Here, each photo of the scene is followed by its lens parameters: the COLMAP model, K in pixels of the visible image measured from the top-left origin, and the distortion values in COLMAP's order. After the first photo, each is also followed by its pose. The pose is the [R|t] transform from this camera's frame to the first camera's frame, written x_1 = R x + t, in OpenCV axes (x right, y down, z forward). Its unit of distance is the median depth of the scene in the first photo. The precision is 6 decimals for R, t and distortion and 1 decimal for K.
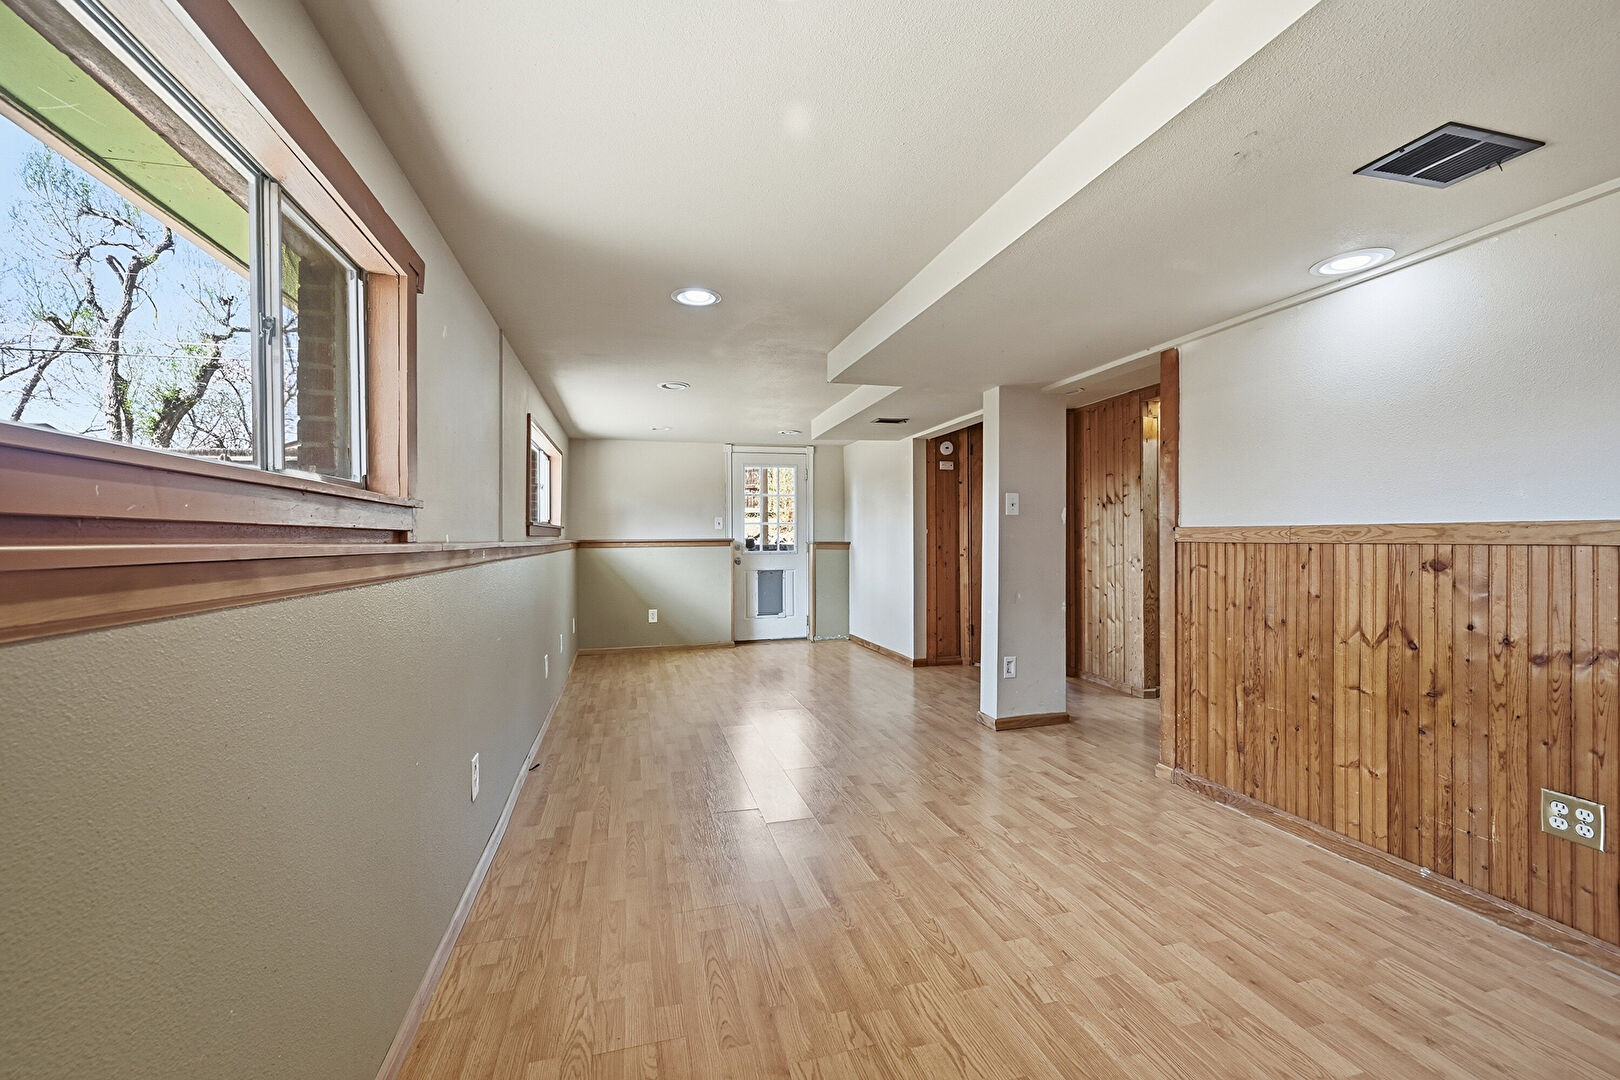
lens RADIAL K [[651.3, 0, 803.6], [0, 651.3, 534.7], [0, 0, 1]] dist [-0.003041, -0.000265]
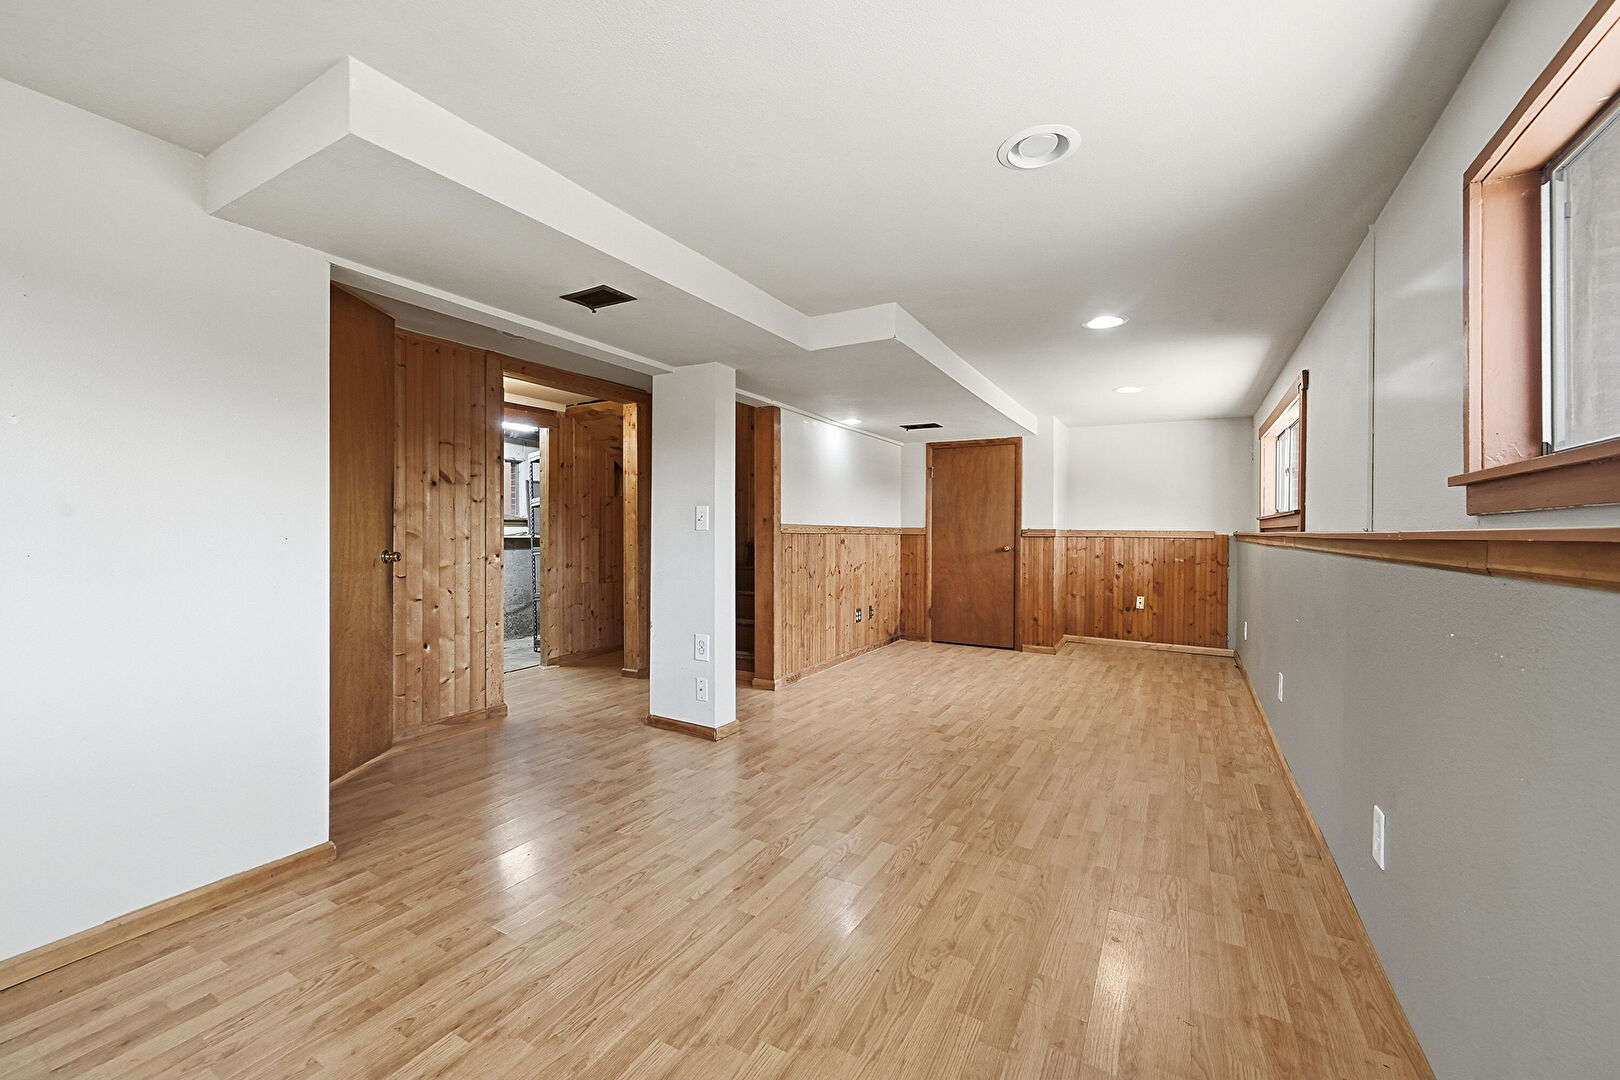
lens RADIAL K [[651.3, 0, 803.6], [0, 651.3, 534.7], [0, 0, 1]] dist [-0.003041, -0.000265]
pose [[-0.706152, 0.001054, 0.708060, -0.536305], [-0.004470, 0.999972, -0.005947, 0.022748], [-0.708046, -0.007365, -0.706128, 1.929073]]
